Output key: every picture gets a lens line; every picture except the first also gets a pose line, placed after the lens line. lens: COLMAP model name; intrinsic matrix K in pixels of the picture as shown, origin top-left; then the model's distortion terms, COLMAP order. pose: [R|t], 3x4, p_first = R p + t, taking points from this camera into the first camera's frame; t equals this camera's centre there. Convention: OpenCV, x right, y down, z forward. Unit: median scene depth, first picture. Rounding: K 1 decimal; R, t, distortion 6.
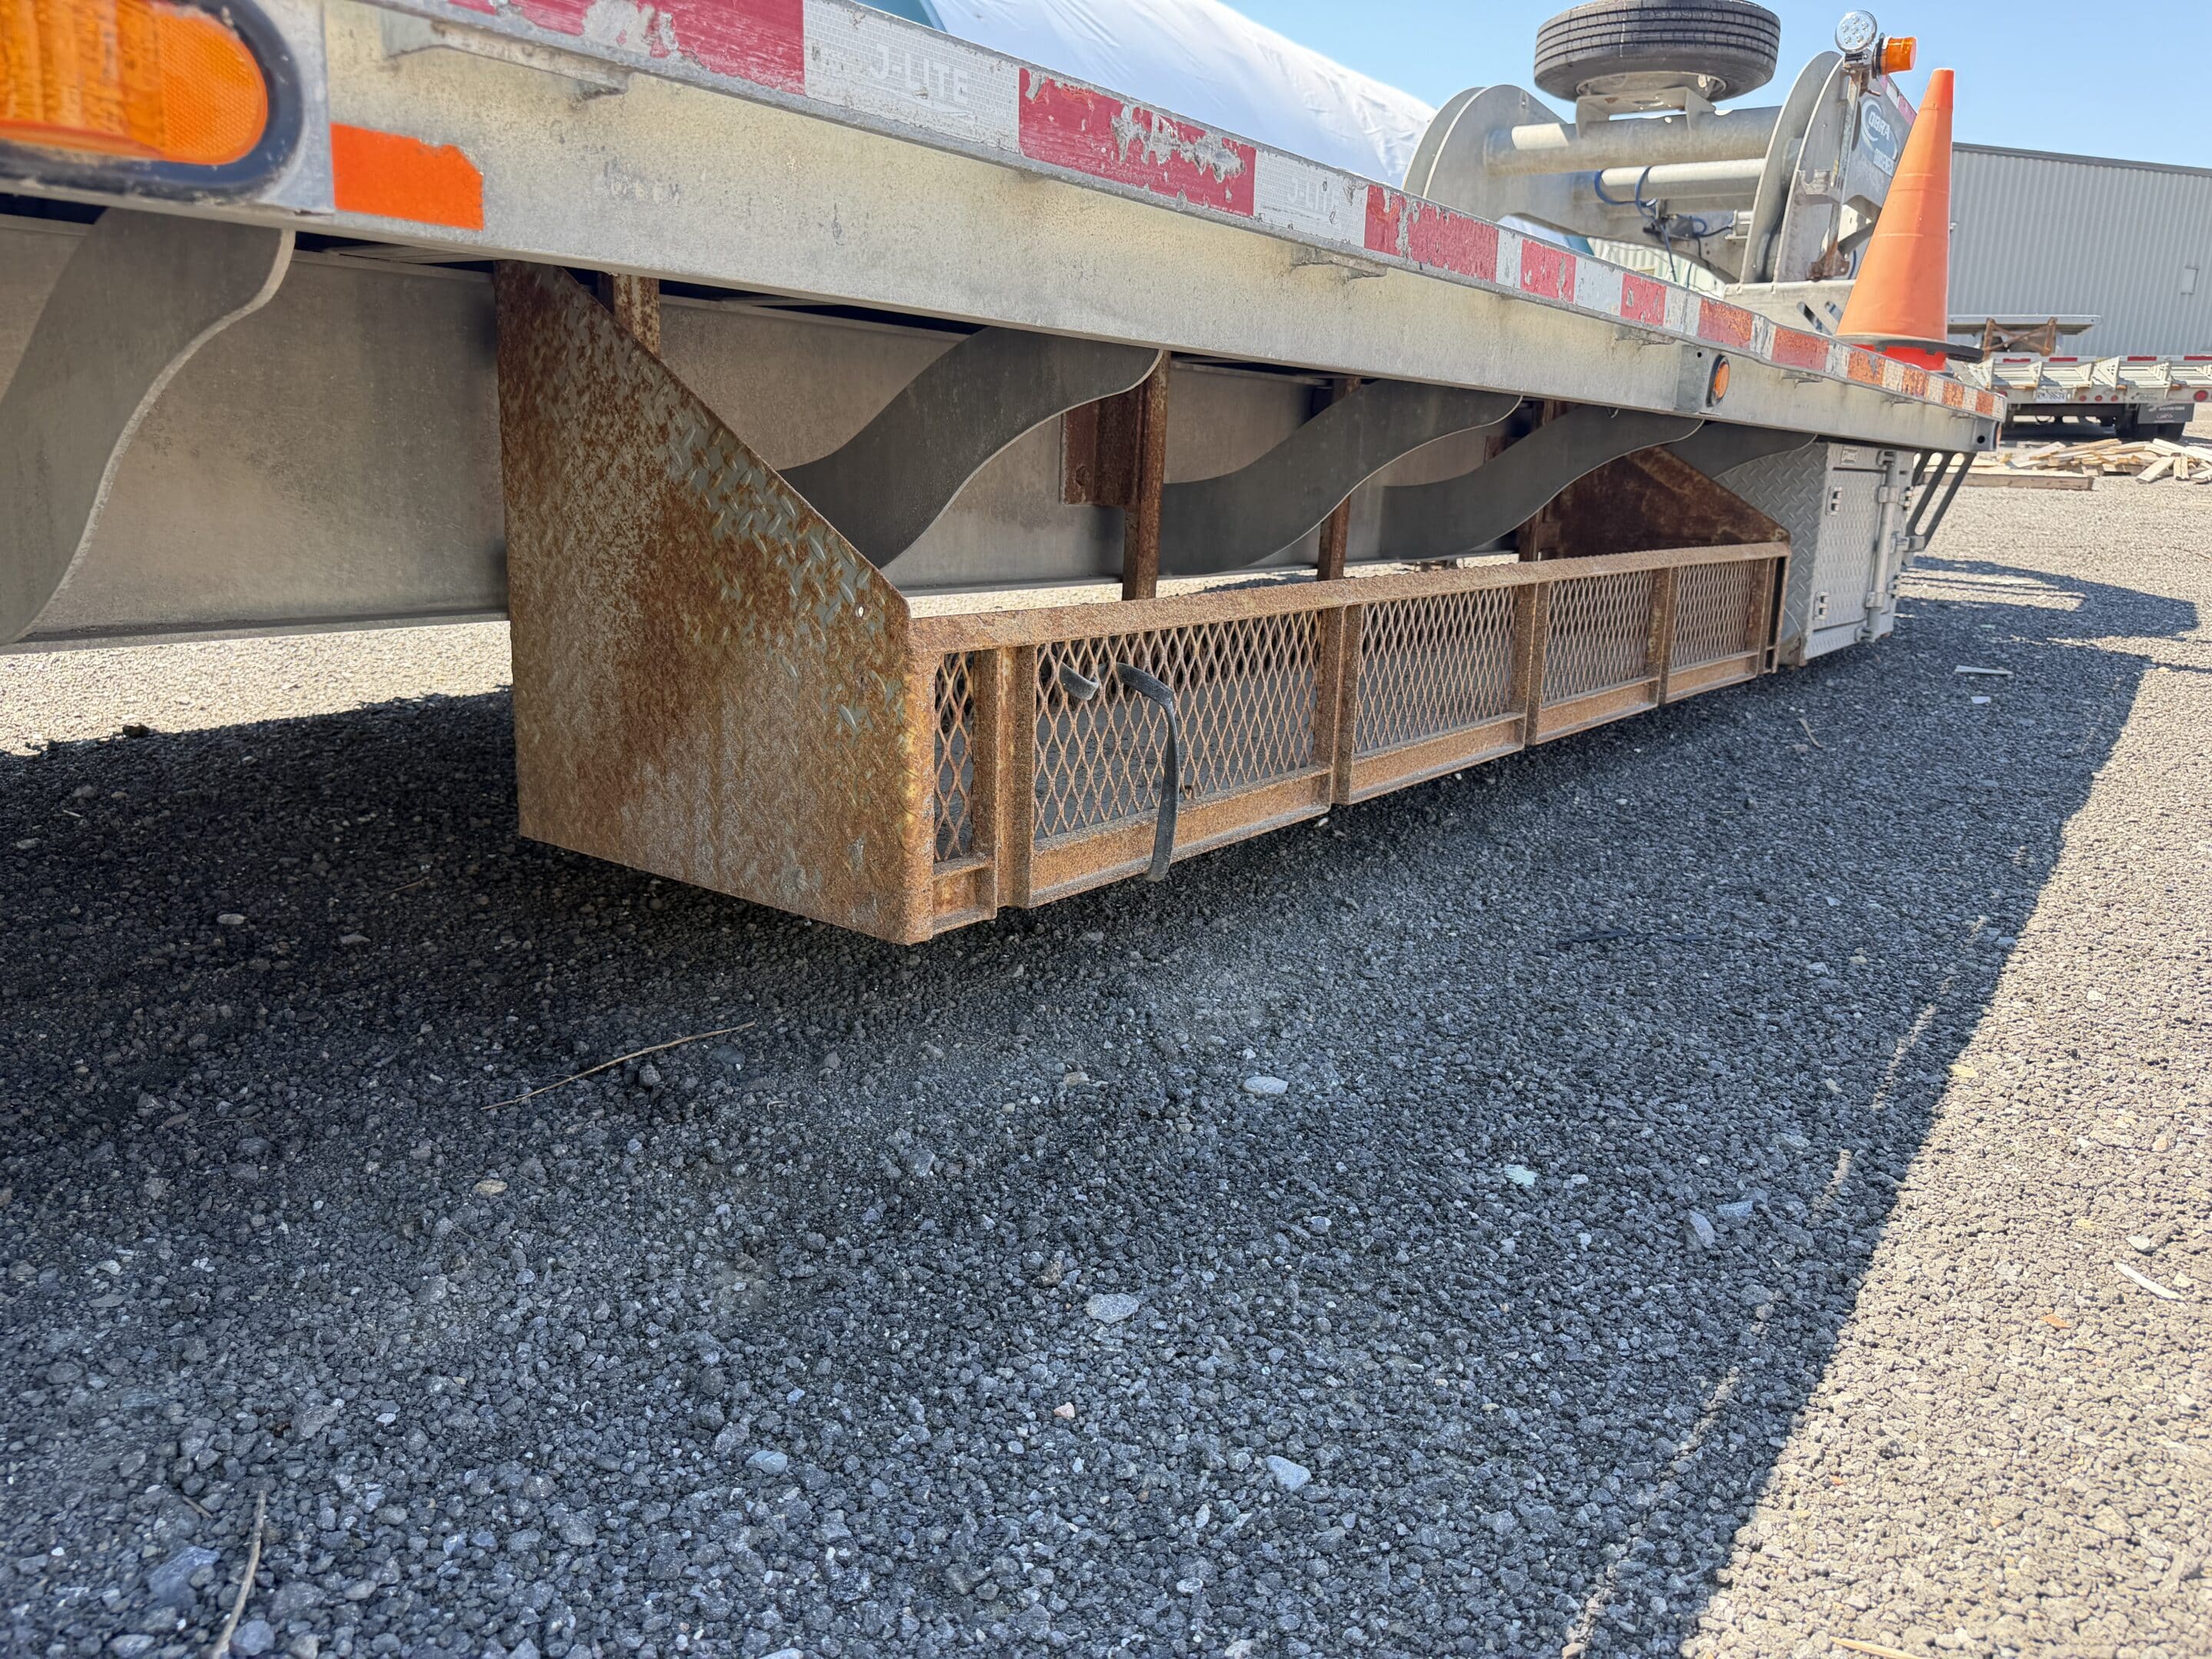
lens RADIAL K [[1603.1, 0, 1106.0], [0, 1603.1, 829.5], [0, 0, 1]] dist [0.005698, -0.021760]
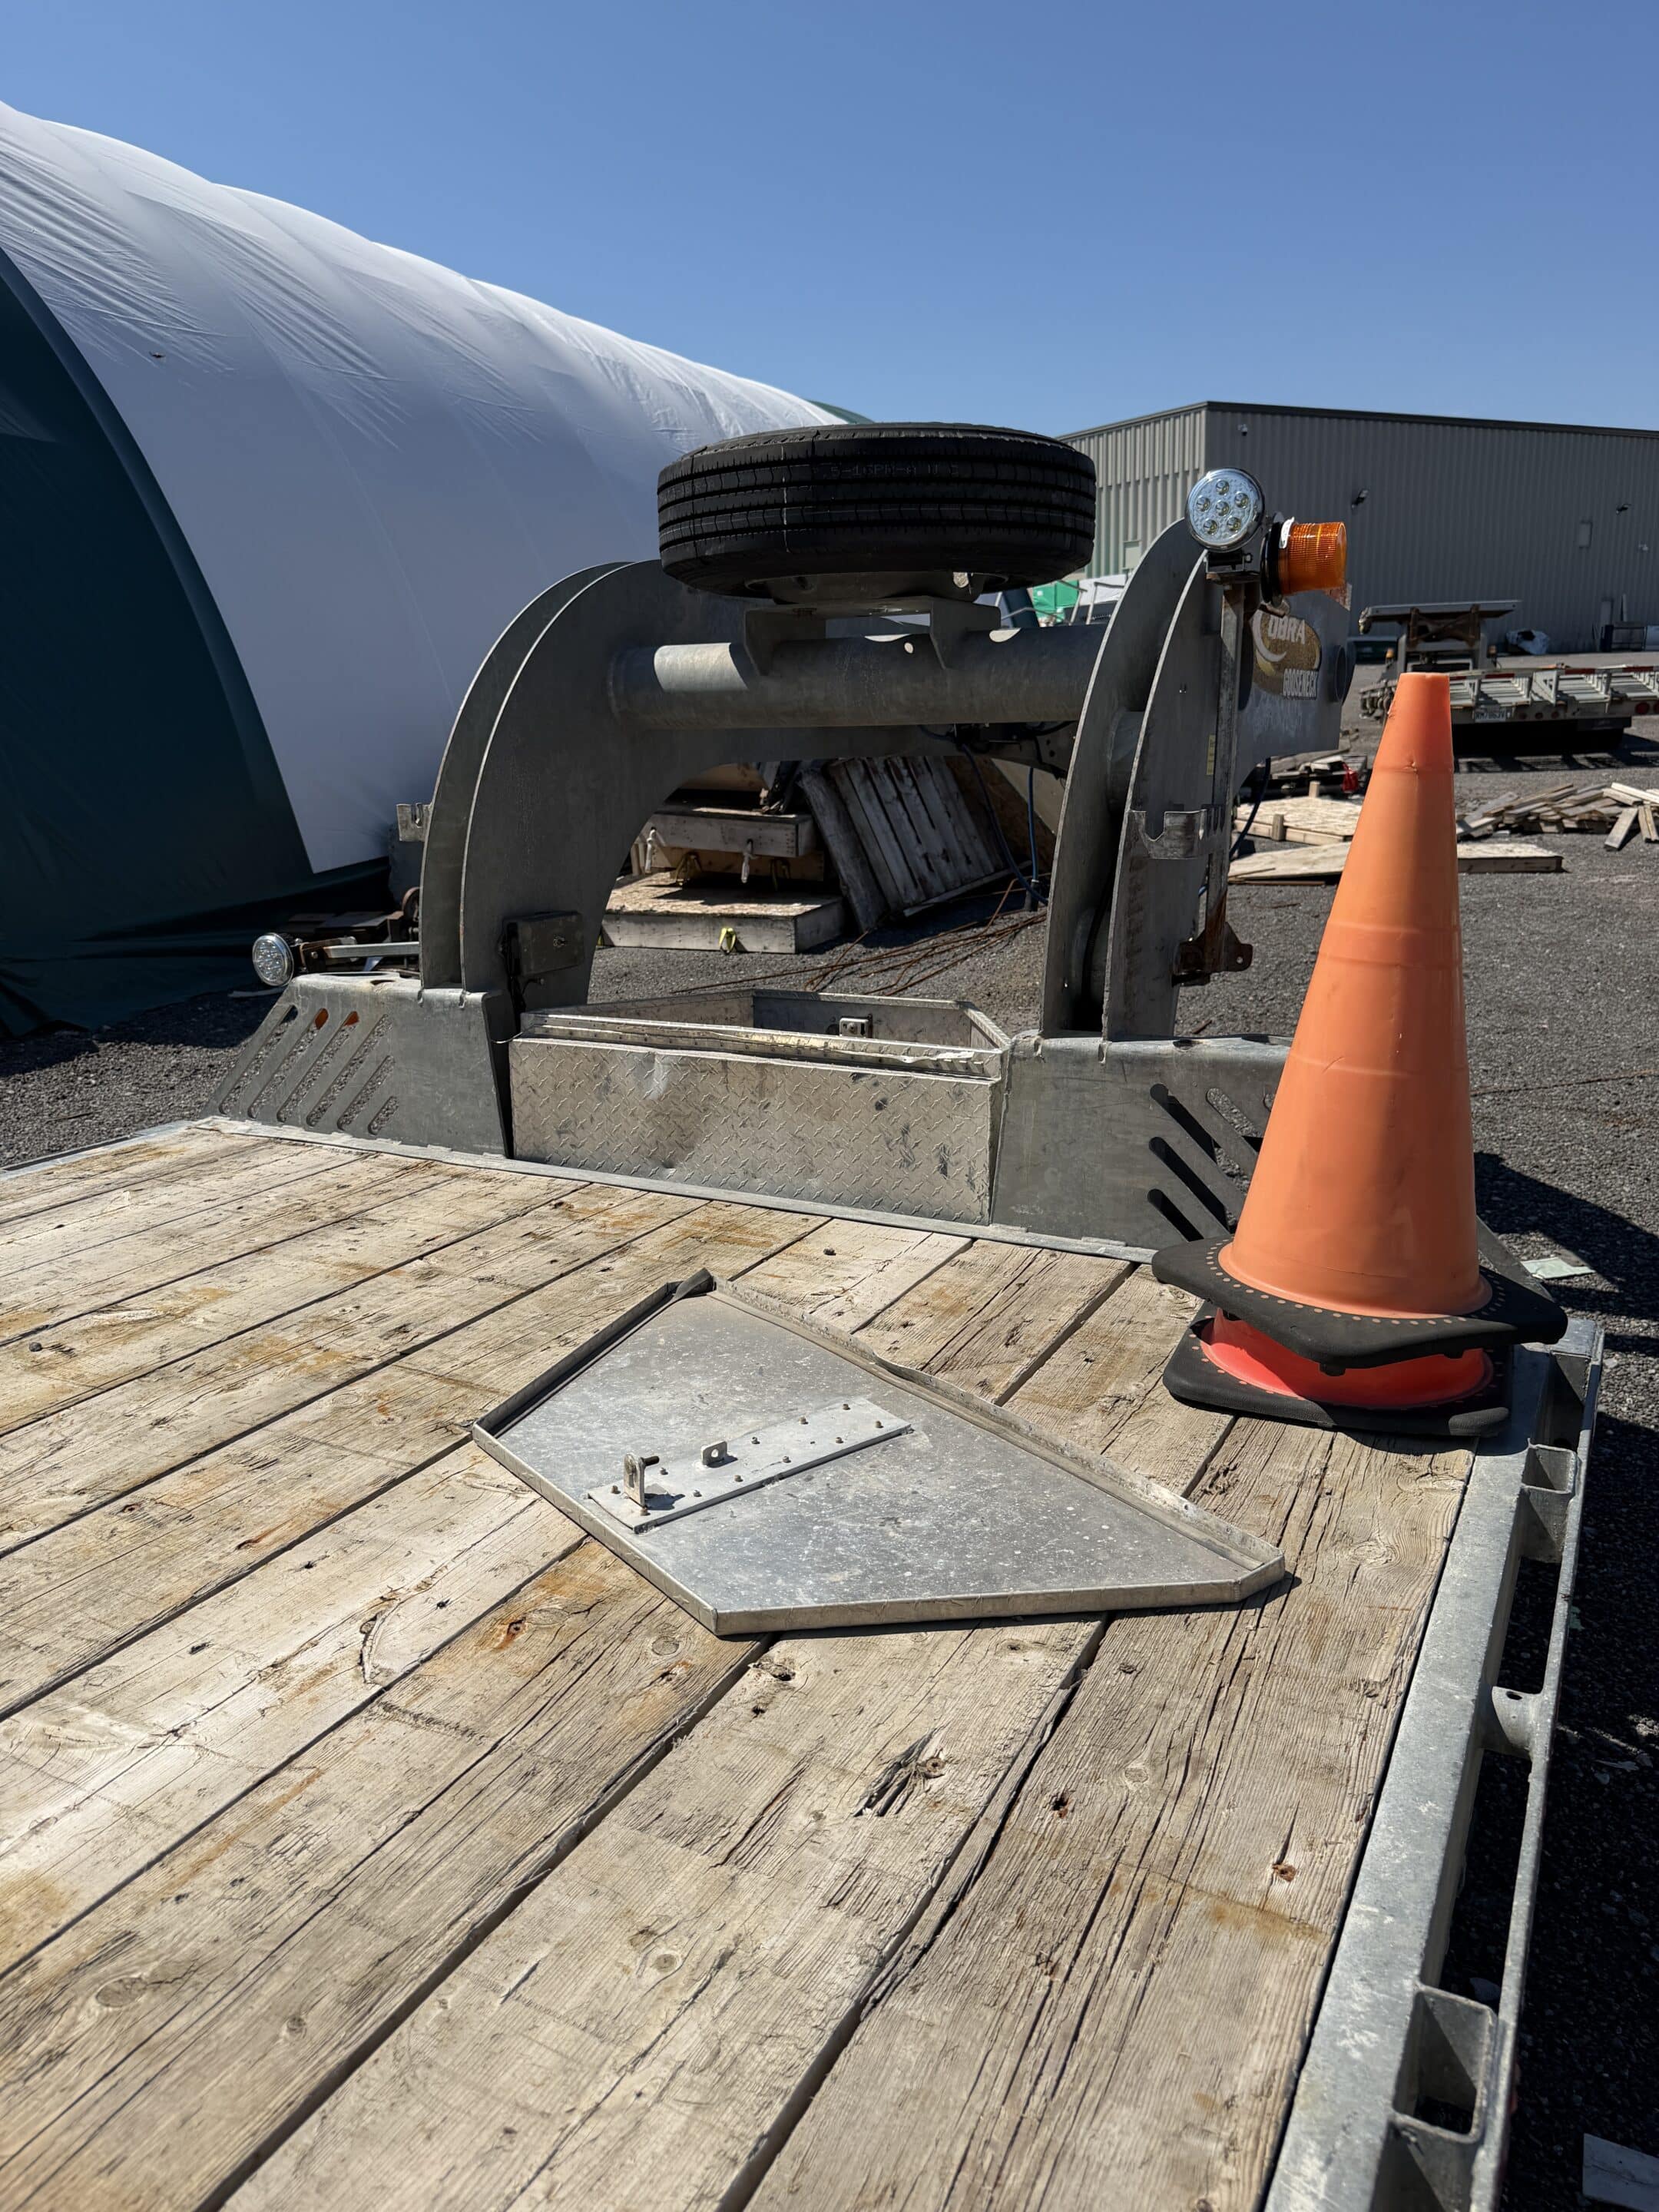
lens RADIAL K [[1553.4, 0, 829.5], [0, 1553.4, 1106.0], [0, 0, 1]] dist [0.080317, -0.166823]
pose [[0.987282, -0.091829, 0.129777, 0.191152], [0.090657, 0.995770, 0.014919, -0.236382], [-0.130598, -0.002964, 0.991431, 0.381923]]
